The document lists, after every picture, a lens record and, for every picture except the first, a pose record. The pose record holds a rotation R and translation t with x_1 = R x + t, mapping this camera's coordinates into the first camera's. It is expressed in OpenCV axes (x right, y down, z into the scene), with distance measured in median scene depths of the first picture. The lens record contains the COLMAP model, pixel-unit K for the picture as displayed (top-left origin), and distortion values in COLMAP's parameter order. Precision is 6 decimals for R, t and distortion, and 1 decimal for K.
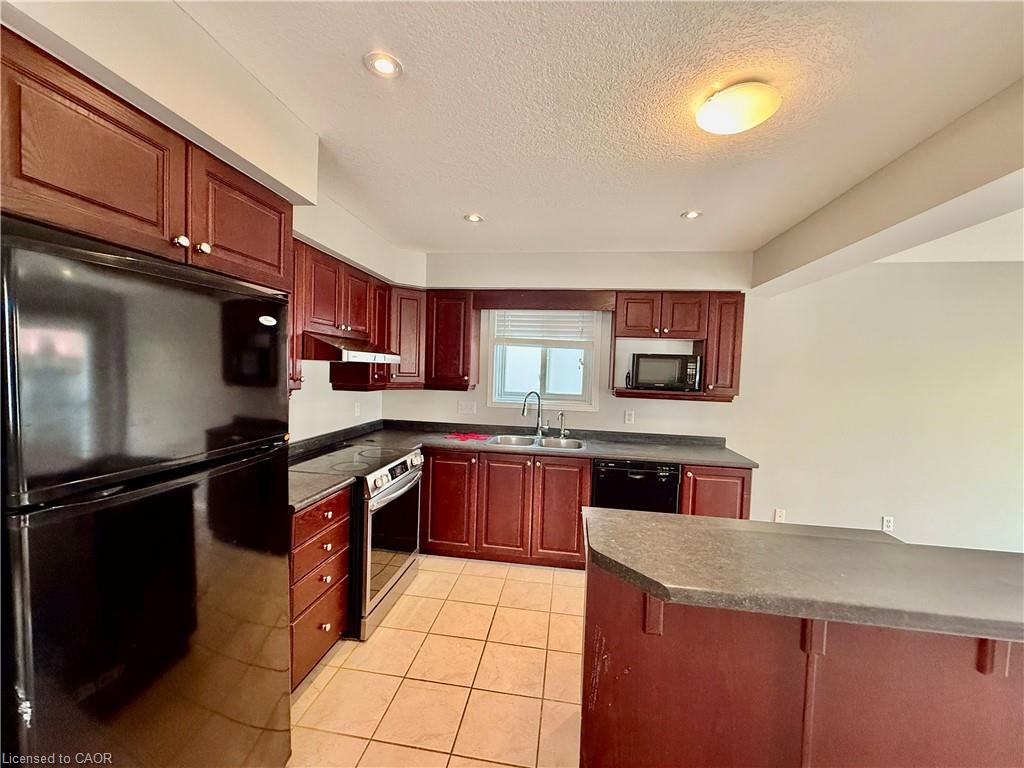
lens RADIAL K [[408.2, 0, 512.1], [0, 408.2, 384.5], [0, 0, 1]] dist [0.000138, -0.000155]
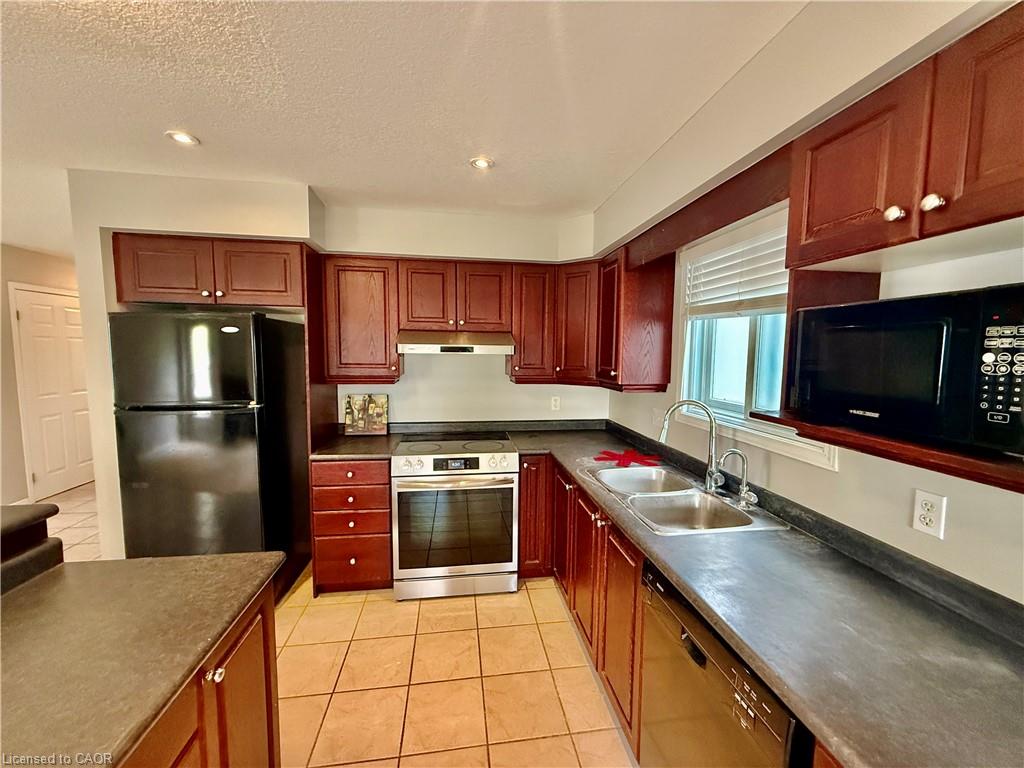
lens RADIAL K [[408.2, 0, 512.8], [0, 408.2, 385.6], [0, 0, 1]] dist [0.000138, -0.000155]
pose [[0.282062, 0.053963, -0.957877, 0.561803], [-0.038424, 0.998251, 0.044923, -0.021408], [0.958626, 0.024135, 0.283642, 0.699040]]
